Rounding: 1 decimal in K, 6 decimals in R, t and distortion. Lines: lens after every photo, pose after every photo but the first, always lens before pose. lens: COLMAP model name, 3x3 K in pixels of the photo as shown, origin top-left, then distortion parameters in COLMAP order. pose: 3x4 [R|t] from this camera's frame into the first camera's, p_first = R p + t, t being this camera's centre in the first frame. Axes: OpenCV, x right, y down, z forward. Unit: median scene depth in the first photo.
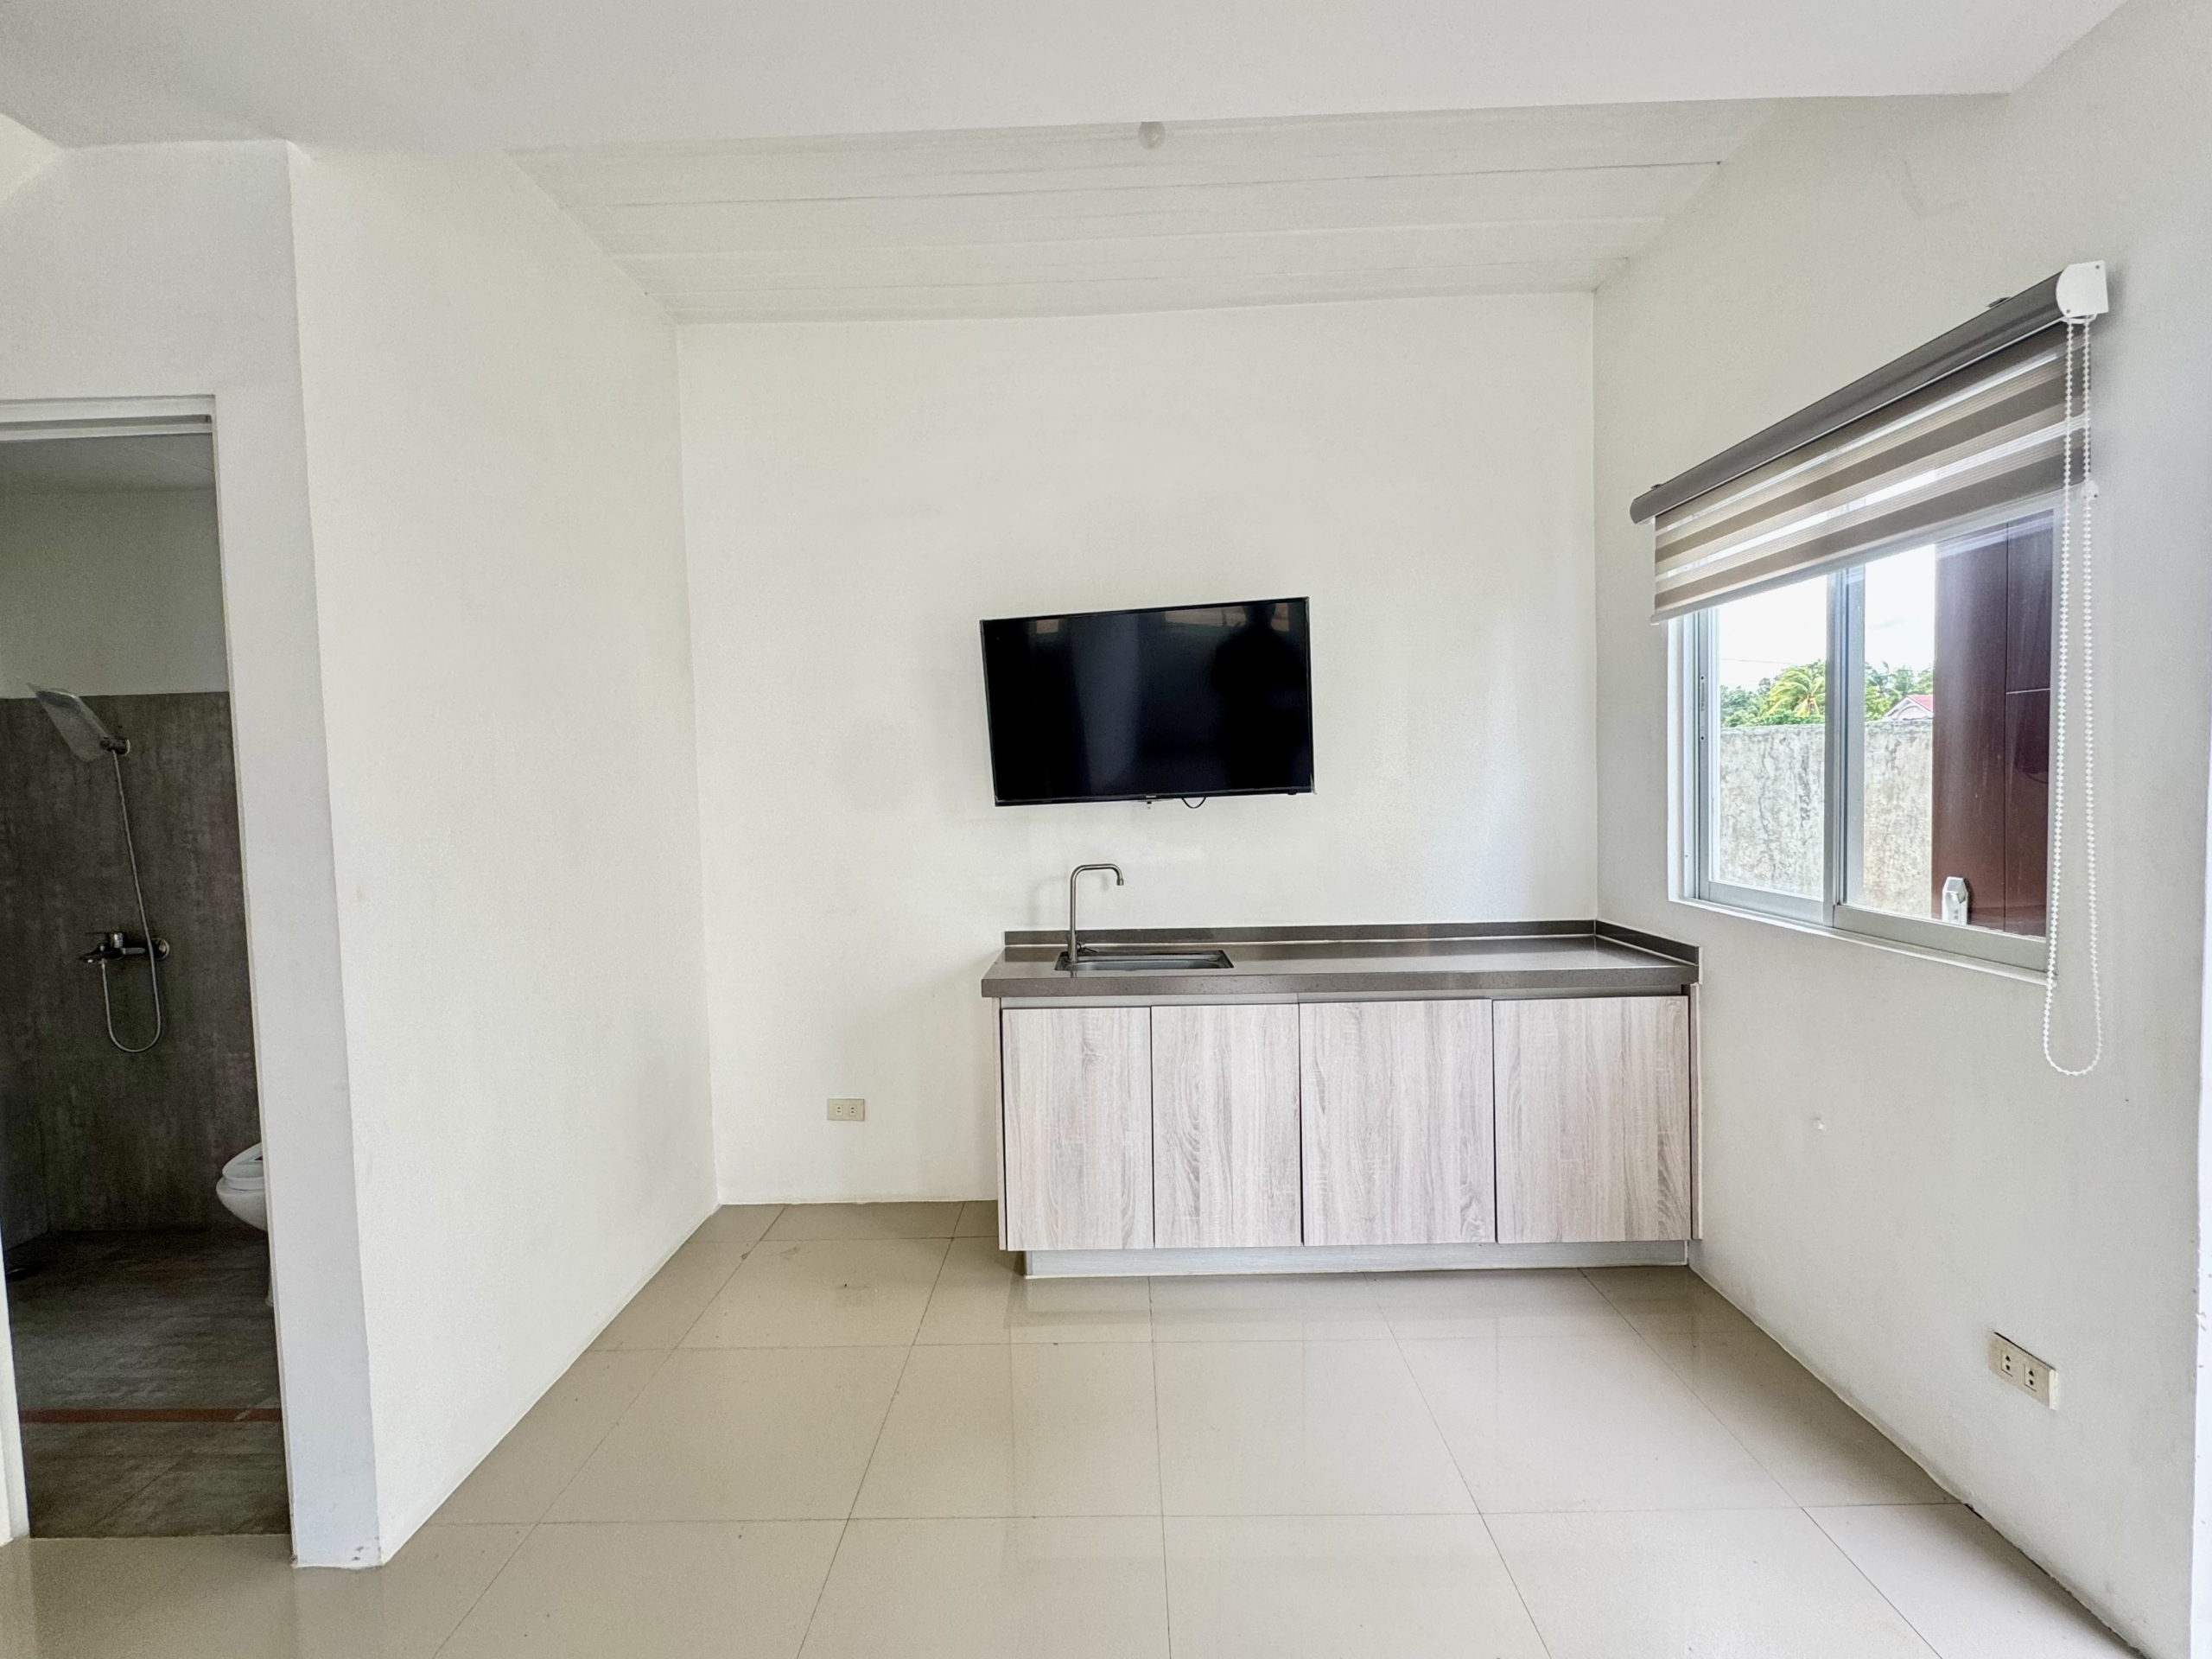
lens RADIAL K [[1018.1, 0, 1109.2], [0, 1018.1, 824.2], [0, 0, 1]] dist [-0.003759, 0.000146]
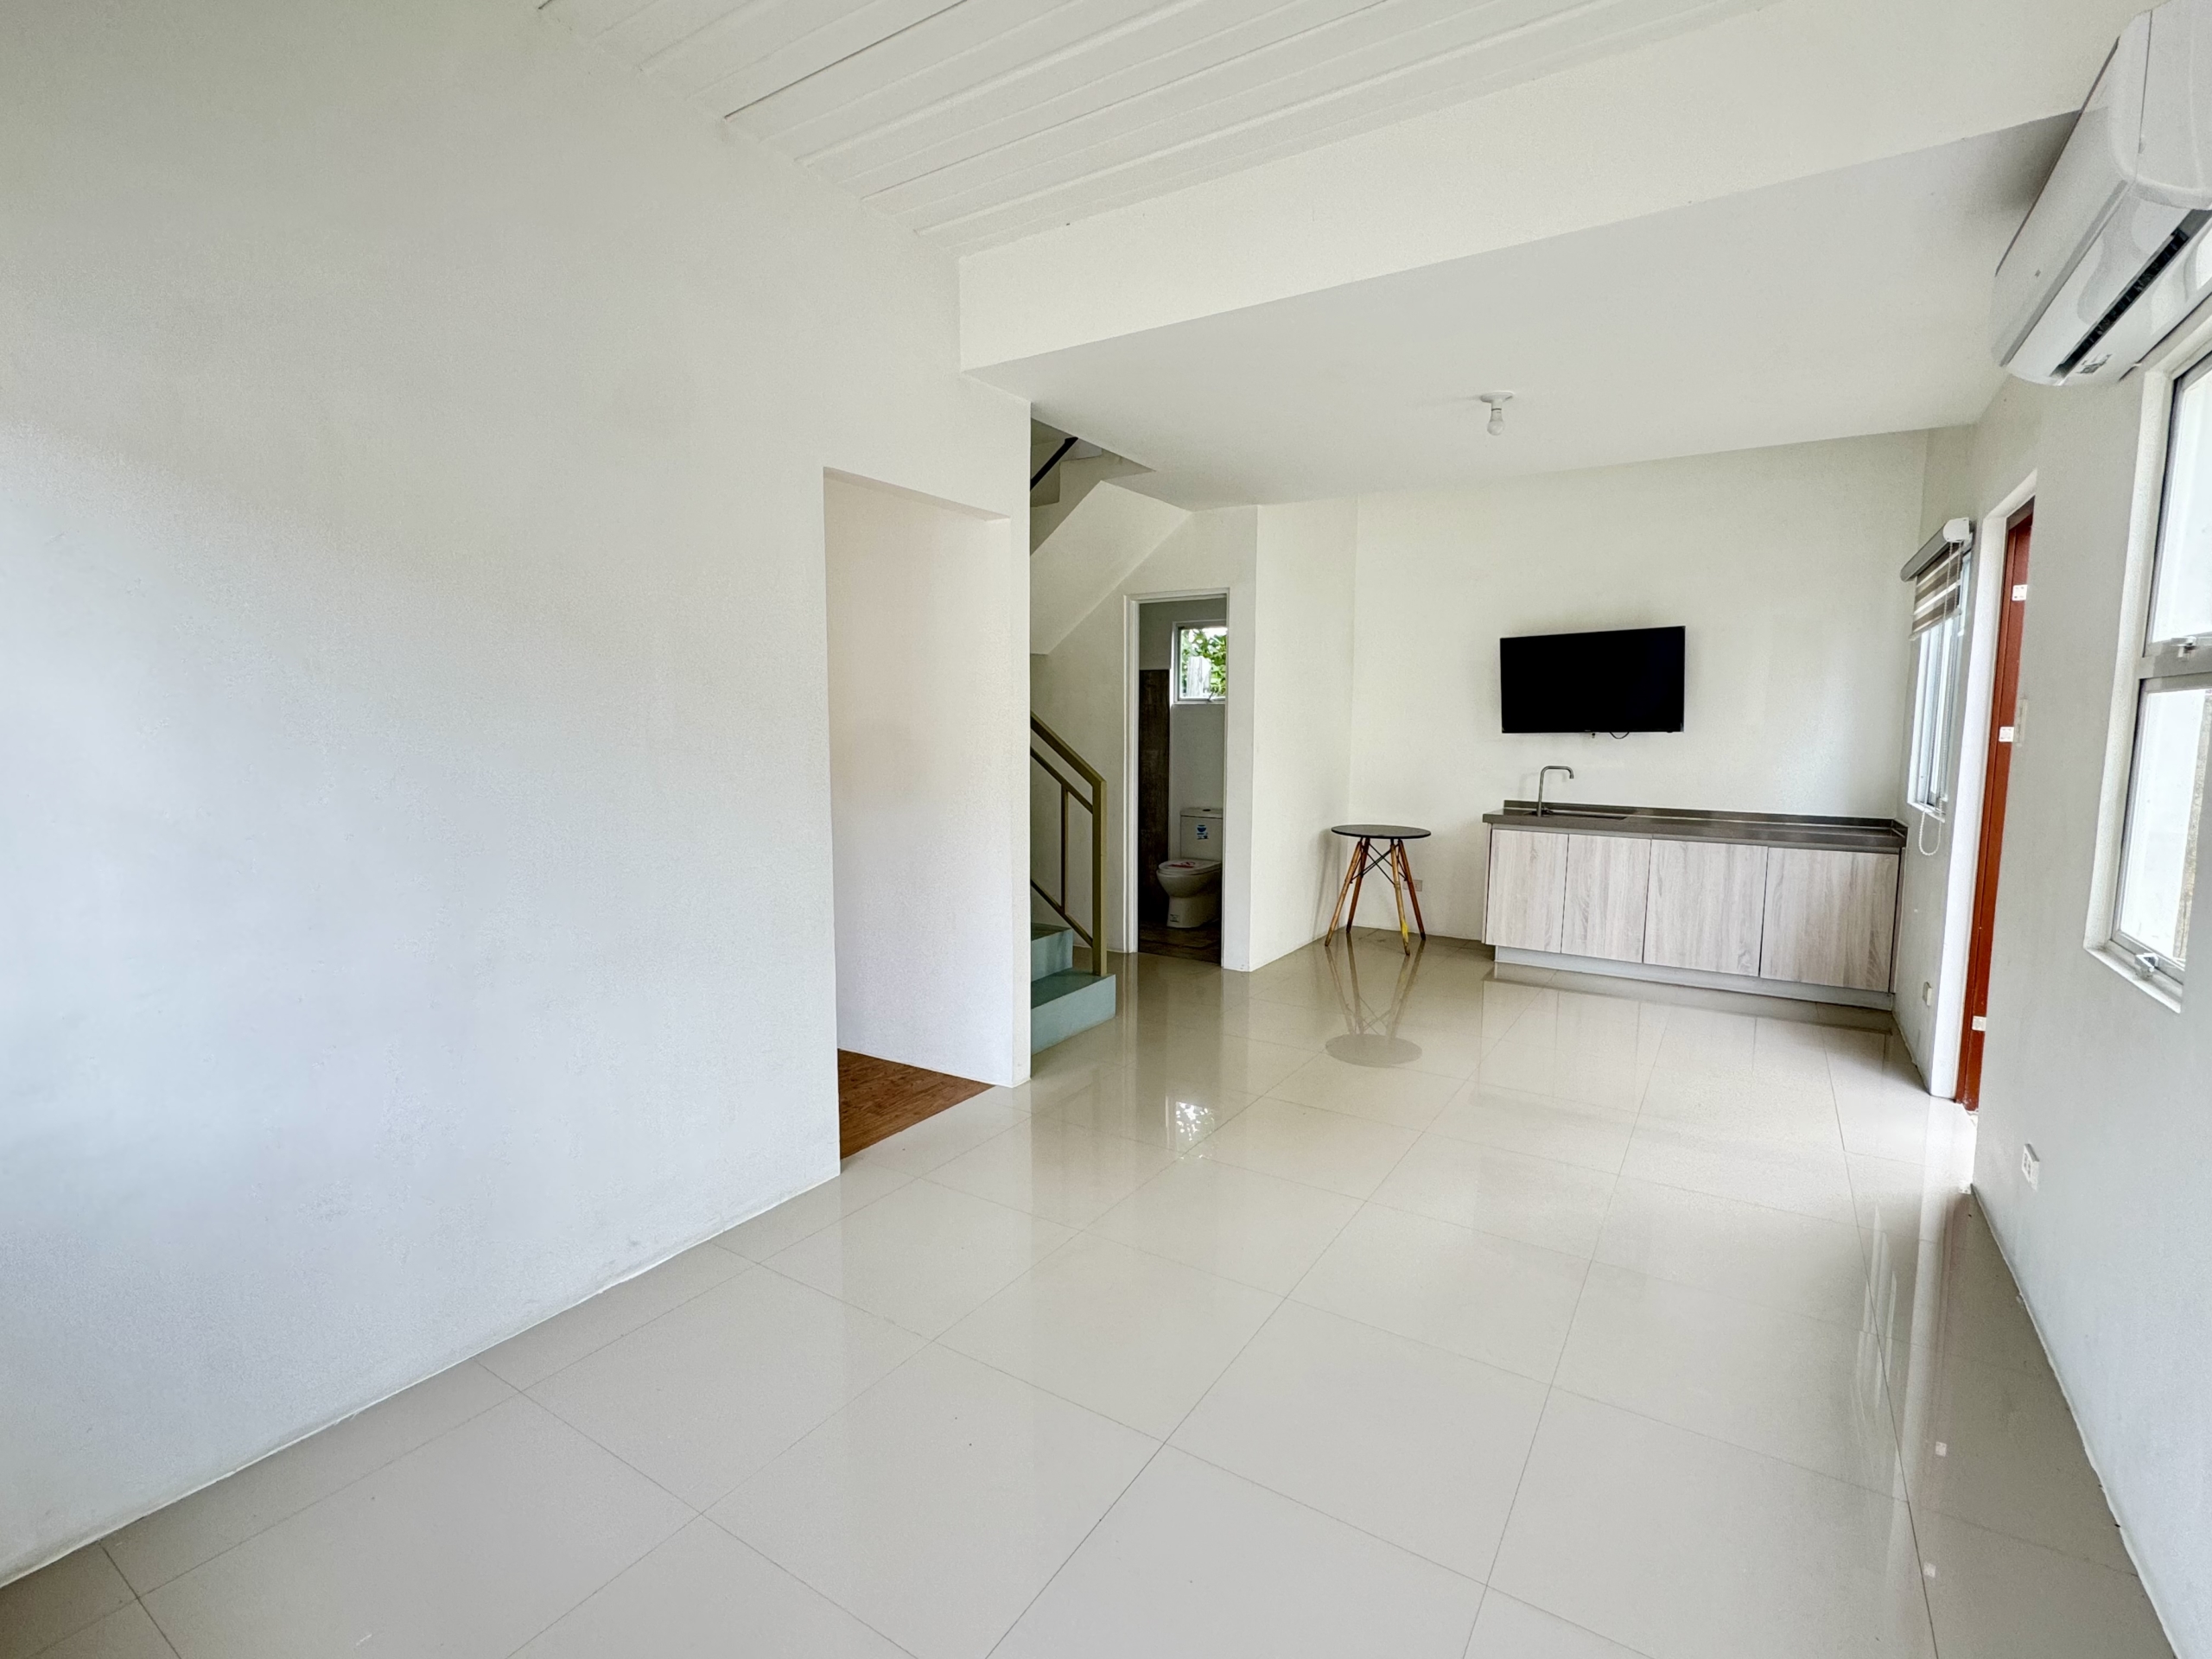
lens RADIAL K [[1018.1, 0, 1112.8], [0, 1018.1, 822.6], [0, 0, 1]] dist [-0.003759, 0.000146]
pose [[0.853820, 0.083012, -0.513906, 0.303027], [-0.050157, 0.995729, 0.077510, 0.045239], [0.518146, -0.040404, 0.854337, -1.192129]]
